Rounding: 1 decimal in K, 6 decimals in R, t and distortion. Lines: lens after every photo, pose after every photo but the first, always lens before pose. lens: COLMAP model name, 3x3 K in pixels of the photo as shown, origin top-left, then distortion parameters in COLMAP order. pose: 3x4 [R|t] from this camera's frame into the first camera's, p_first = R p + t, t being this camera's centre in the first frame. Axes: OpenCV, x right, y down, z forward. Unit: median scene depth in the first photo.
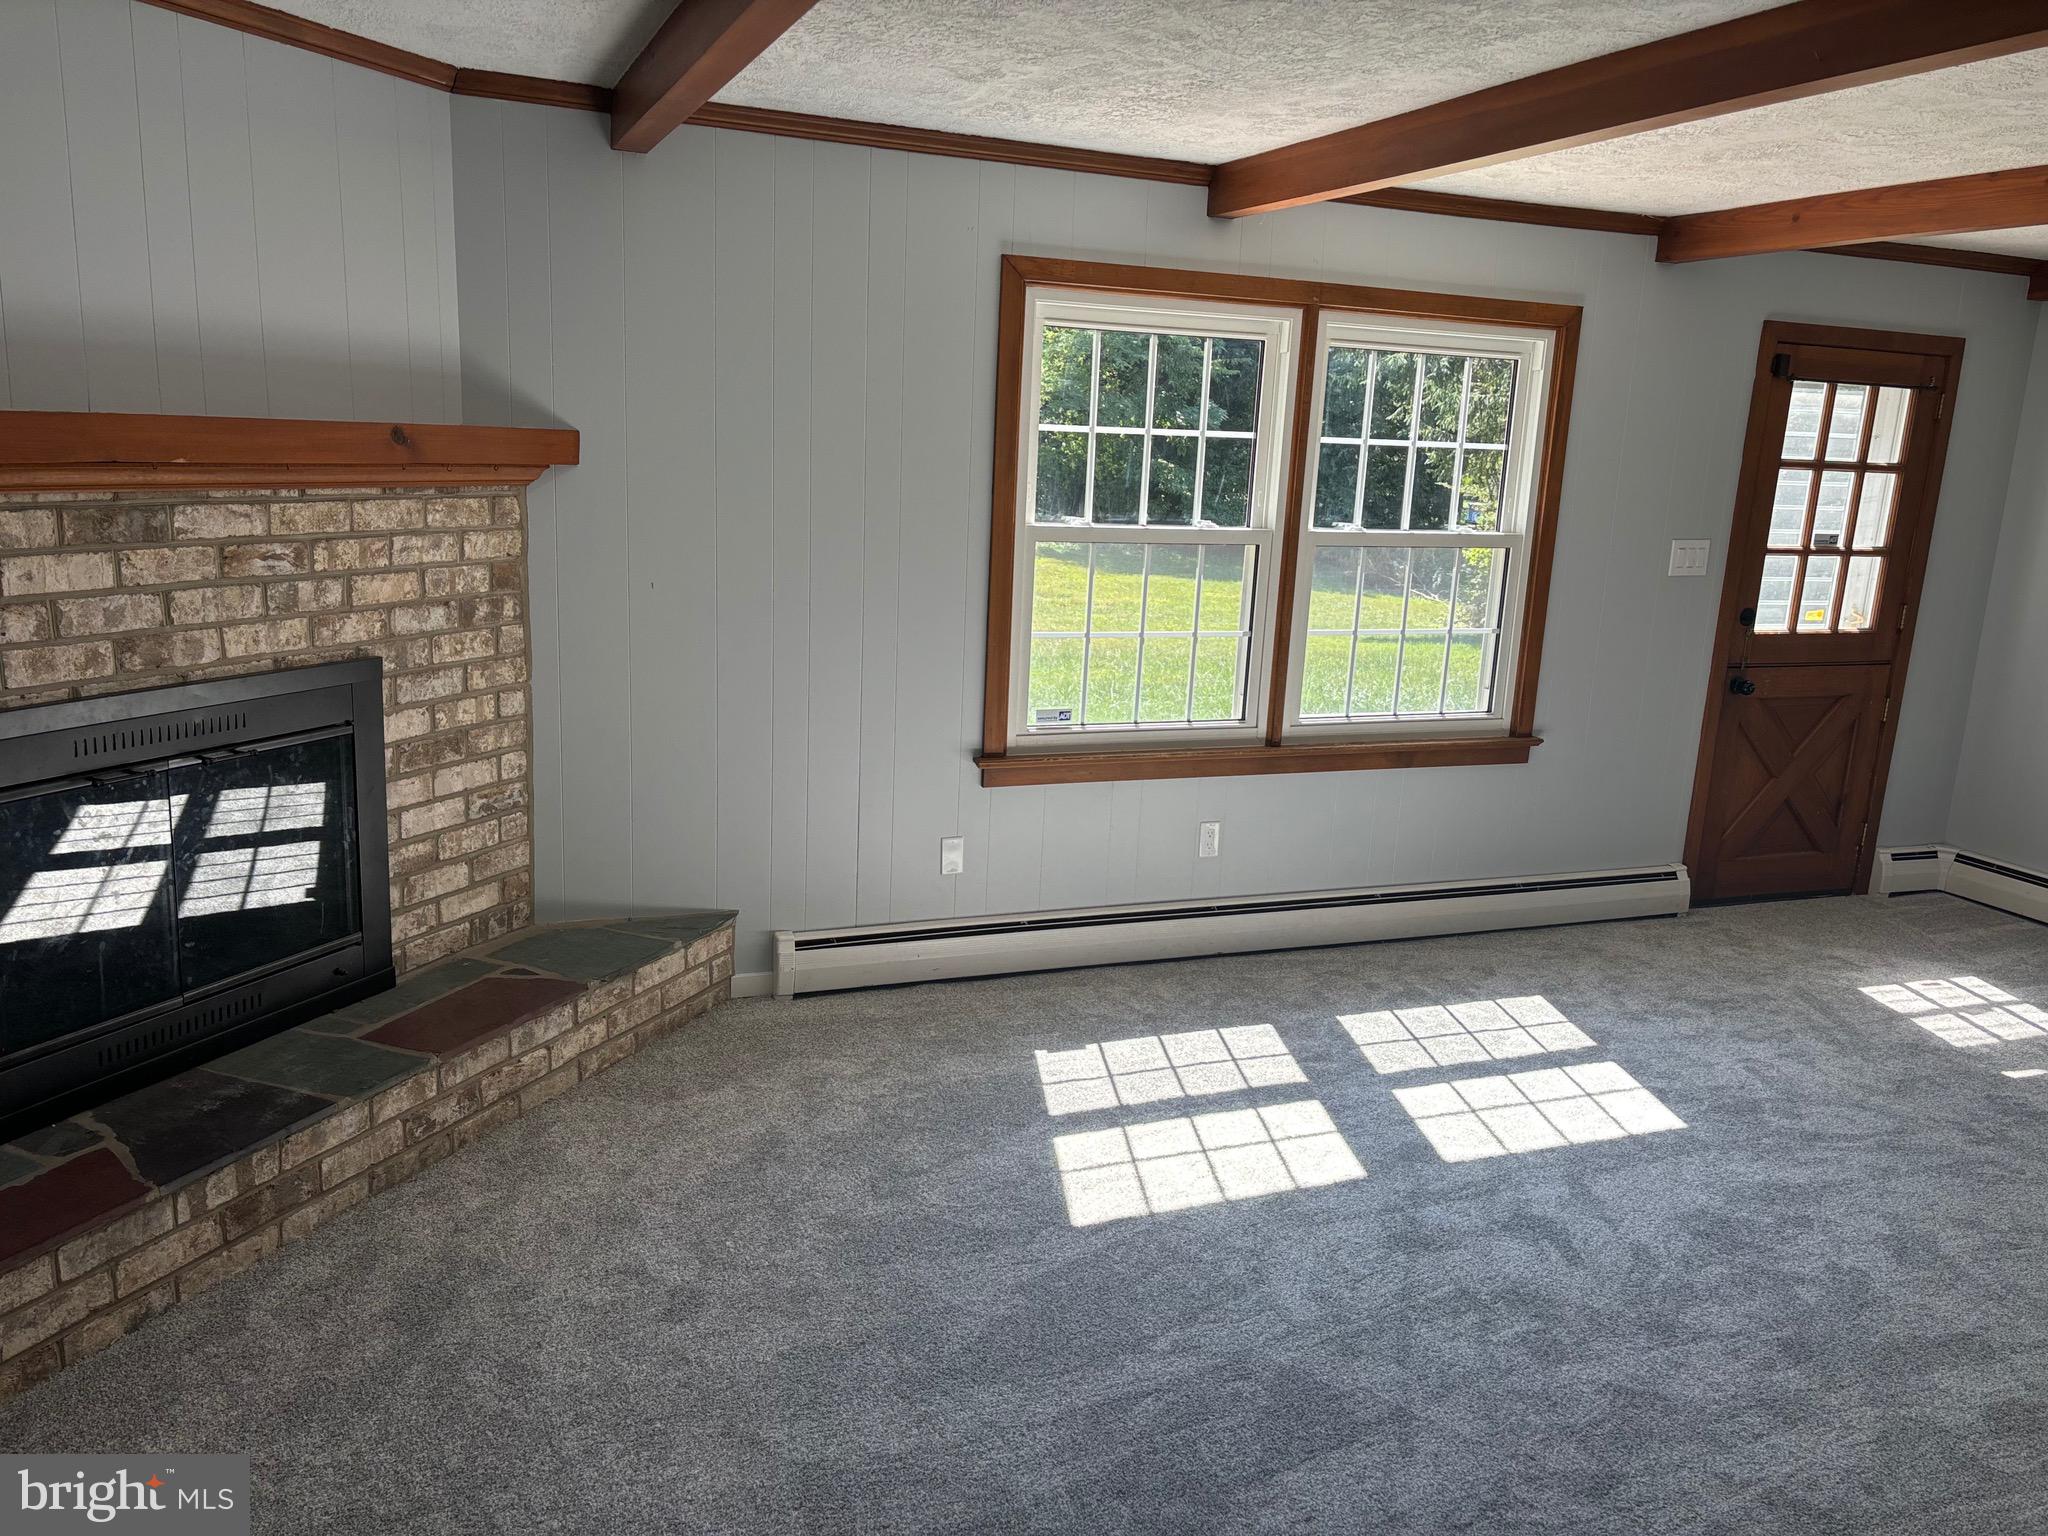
lens RADIAL K [[1545.3, 0, 1027.6], [0, 1545.3, 782.4], [0, 0, 1]] dist [0.057139, -0.054524]
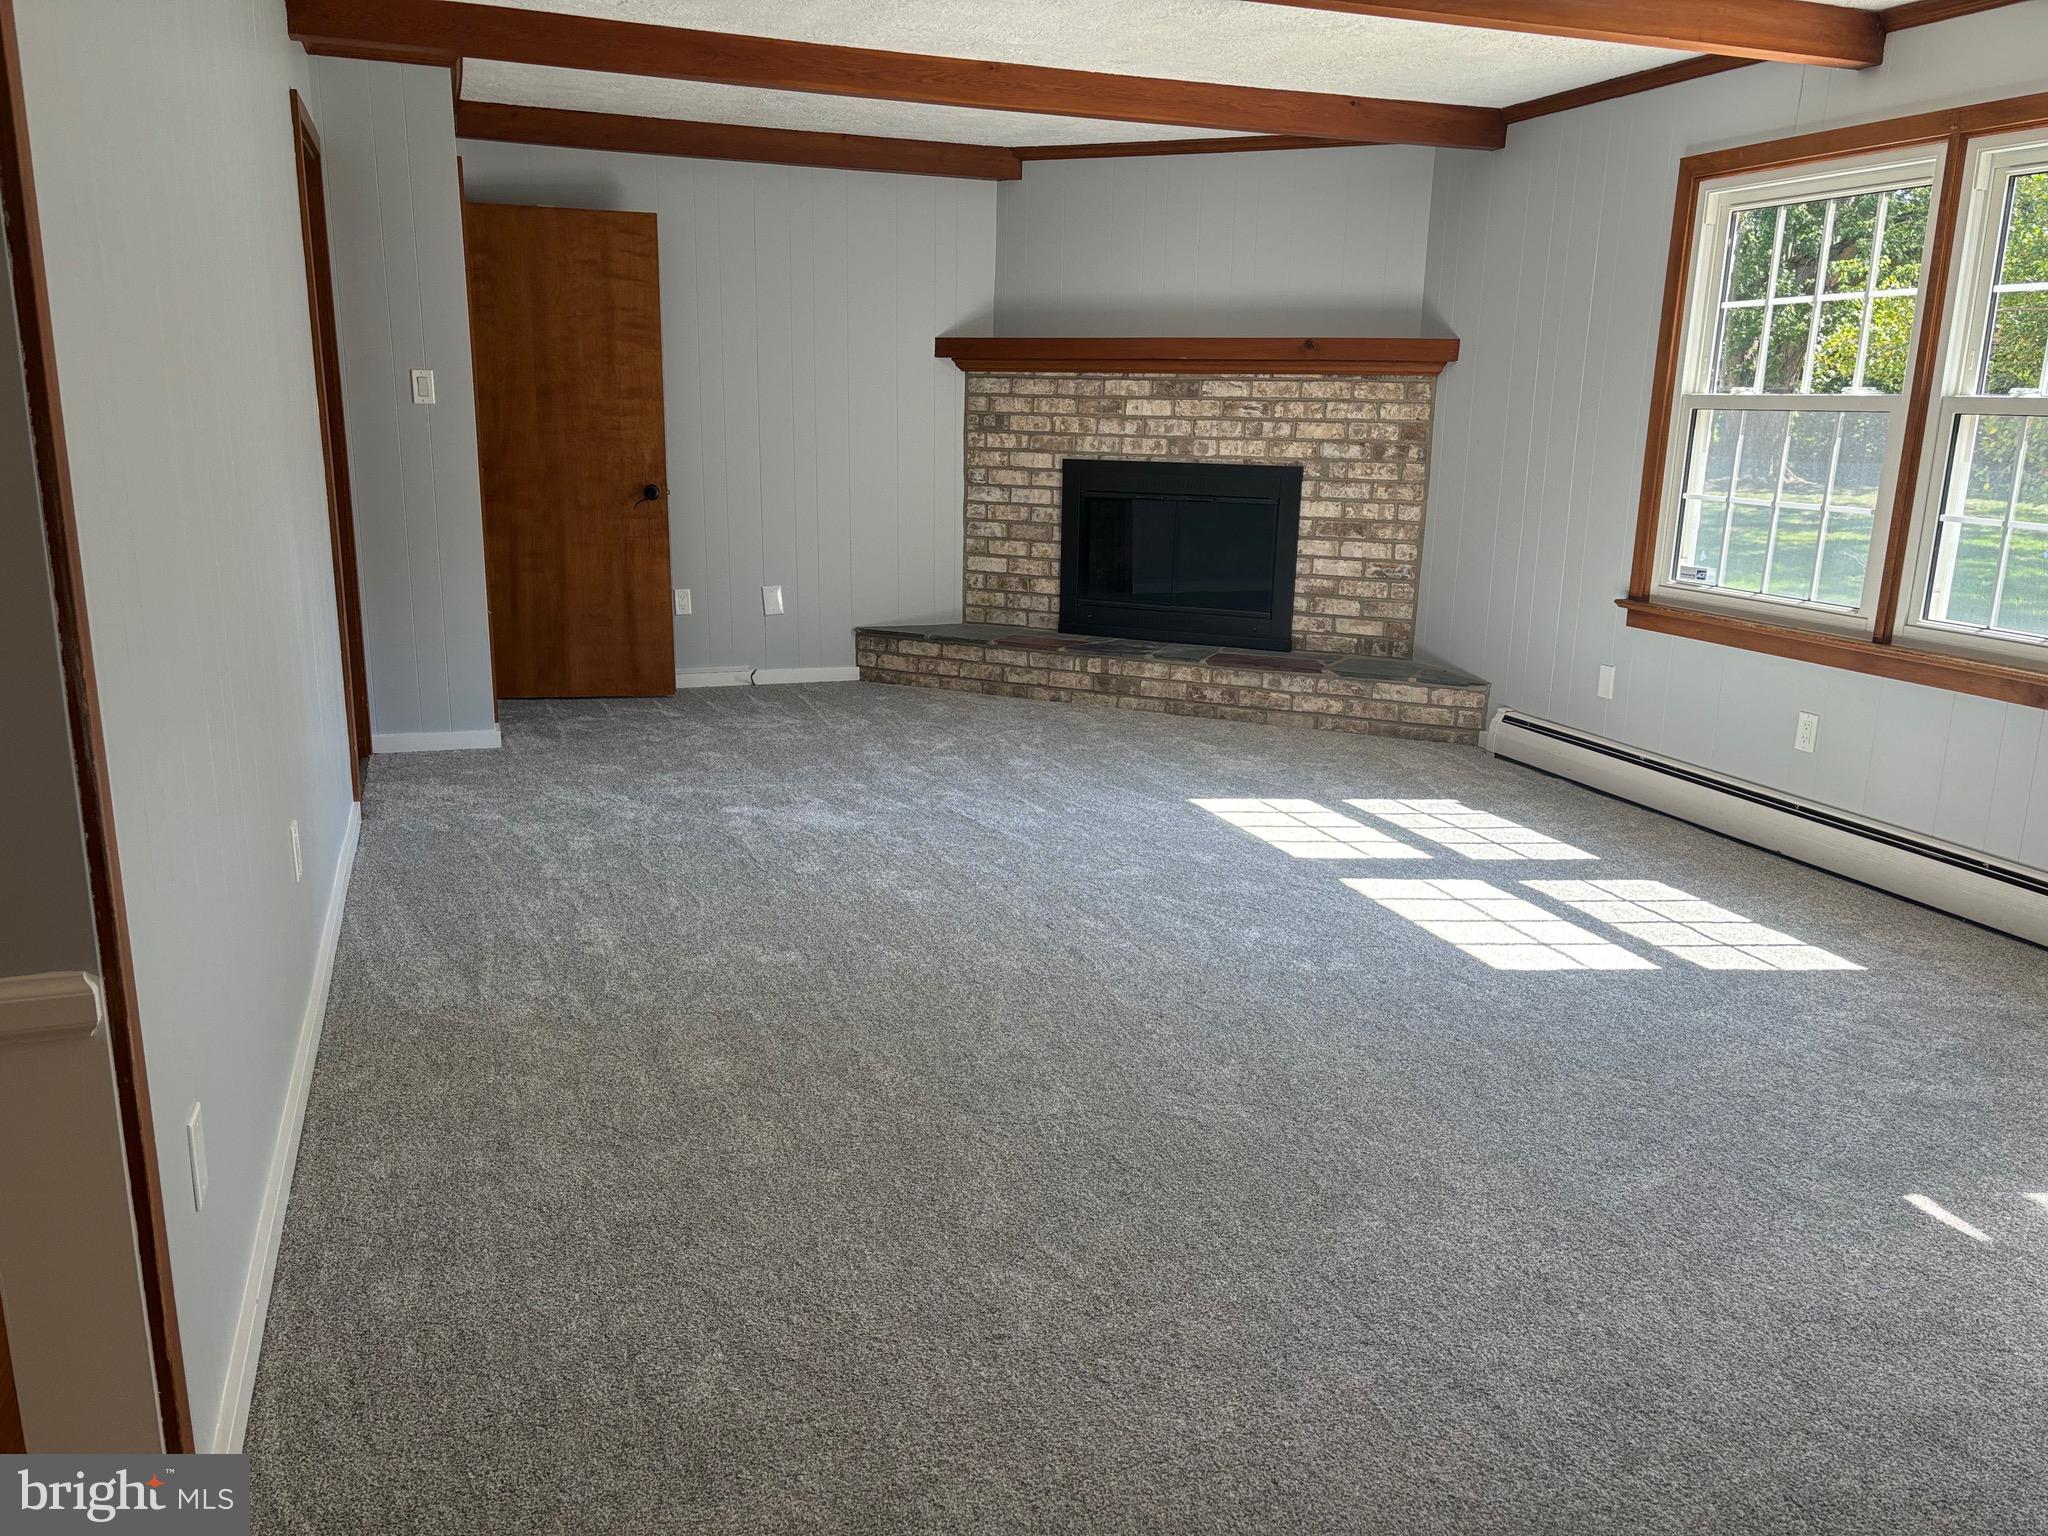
lens RADIAL K [[1545.3, 0, 1011.6], [0, 1545.3, 783.1], [0, 0, 1]] dist [0.057139, -0.054524]
pose [[-0.045147, 0.196435, -0.979477, 1.241334], [-0.240713, 0.949448, 0.201508, -0.009679], [0.969546, 0.244870, 0.004419, 0.617976]]
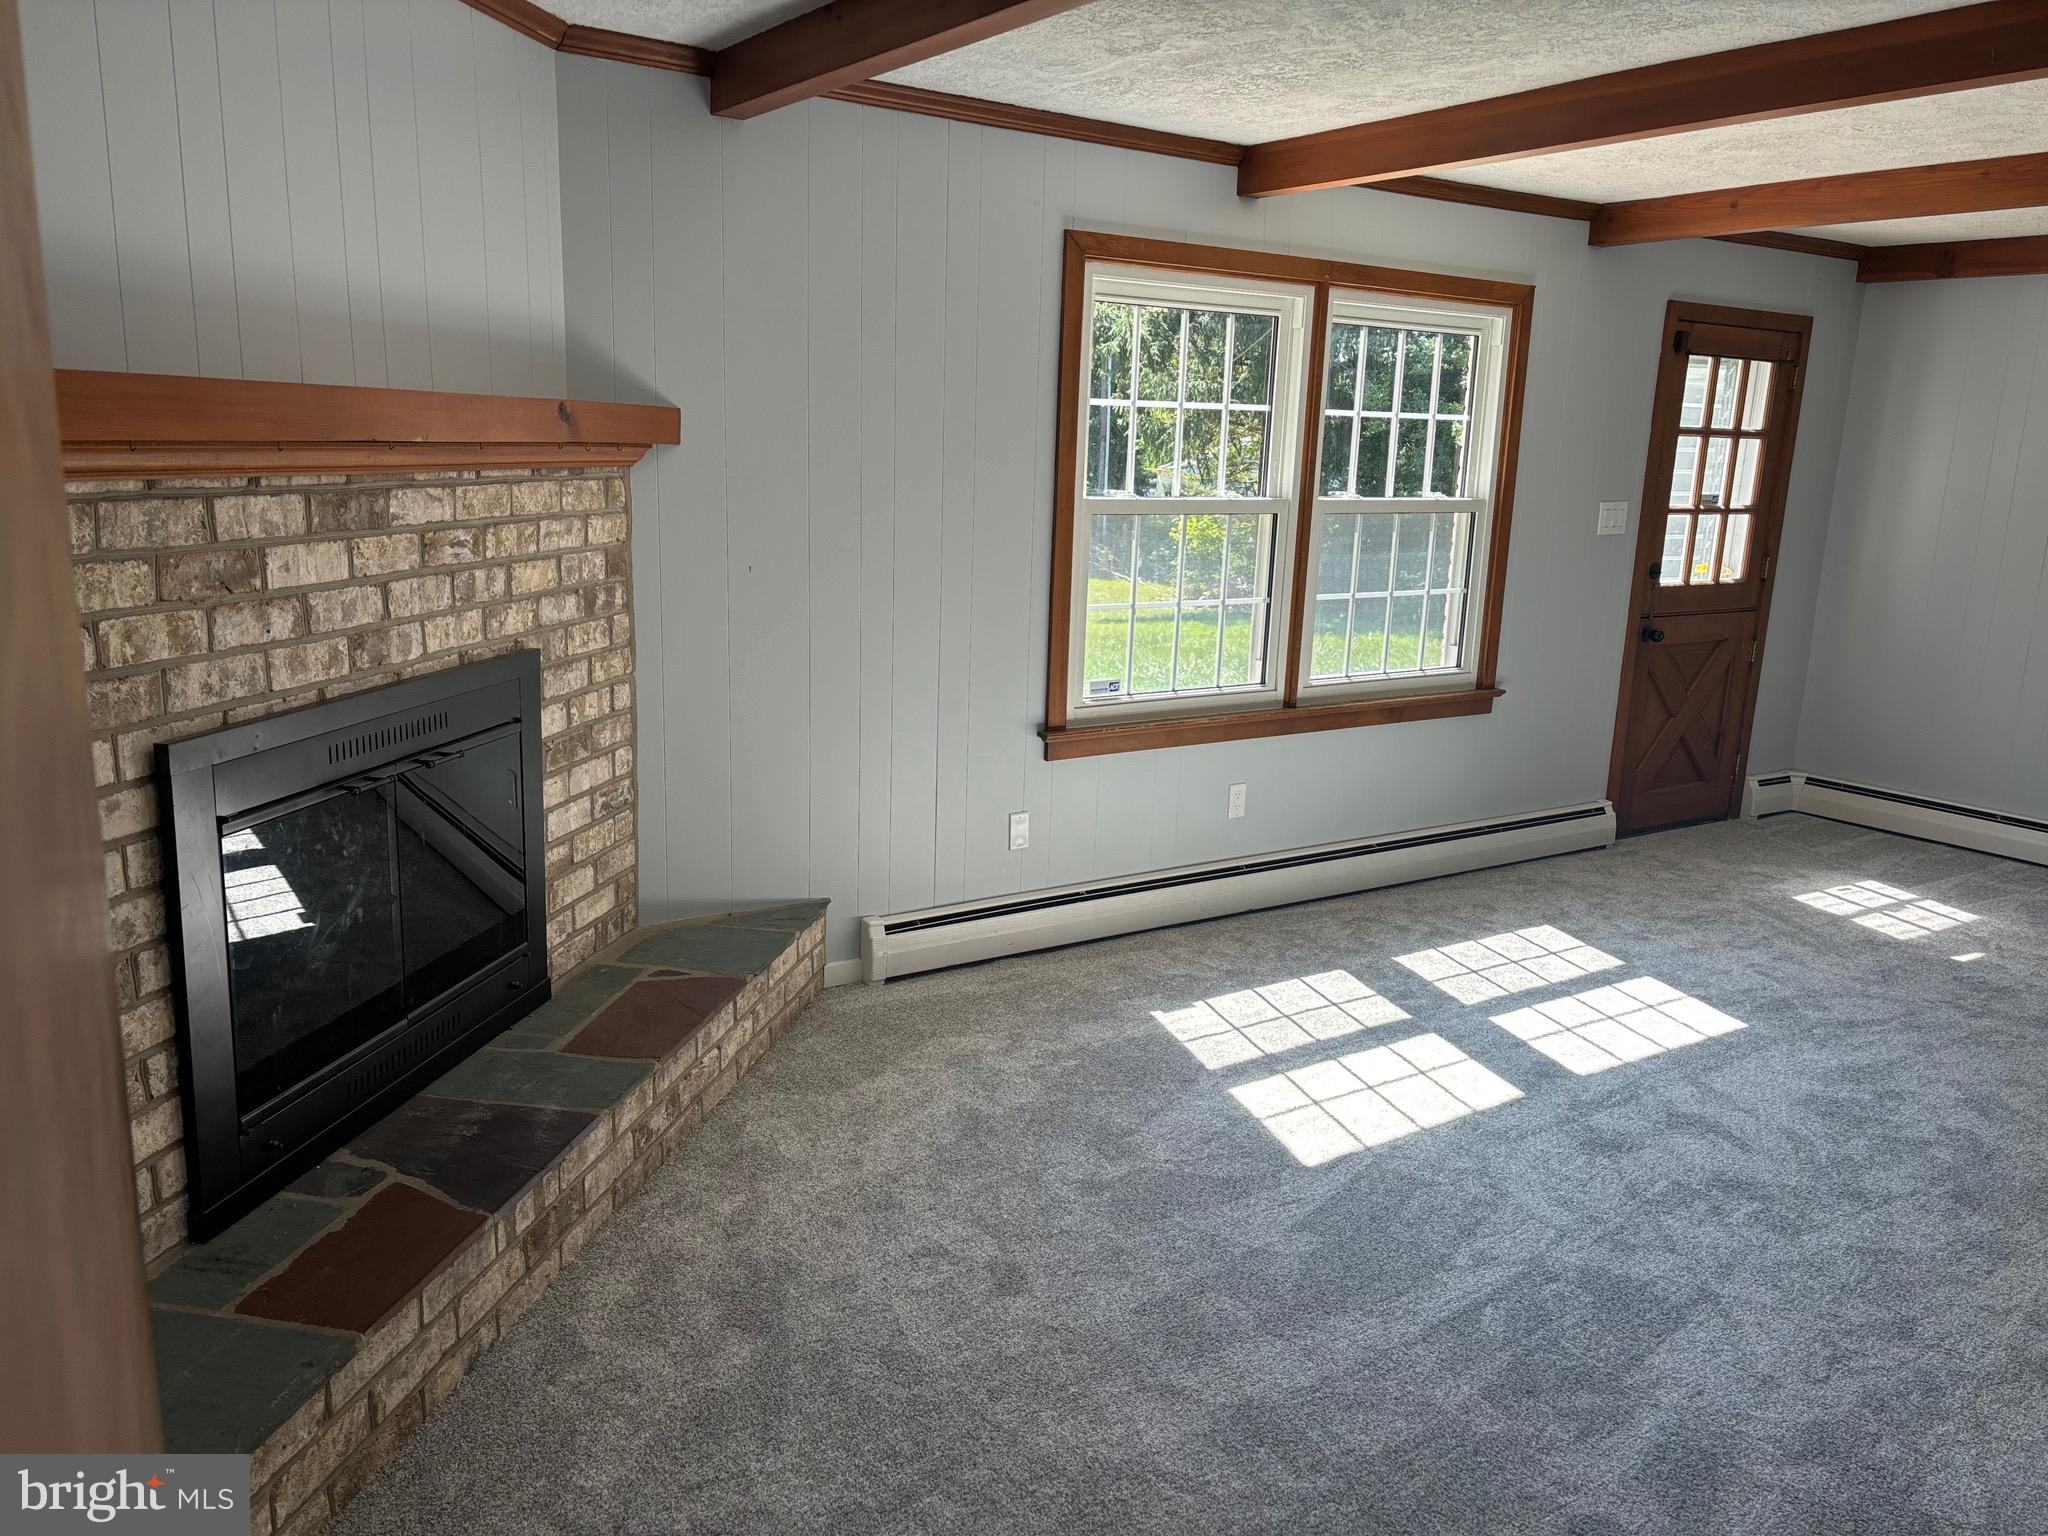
lens RADIAL K [[1545.3, 0, 1015.1], [0, 1545.3, 787.1], [0, 0, 1]] dist [0.057139, -0.054524]
pose [[0.978441, -0.059652, 0.197723, -0.268367], [0.057958, 0.998216, 0.014347, 0.005028], [-0.198226, -0.002578, 0.980153, 0.016307]]
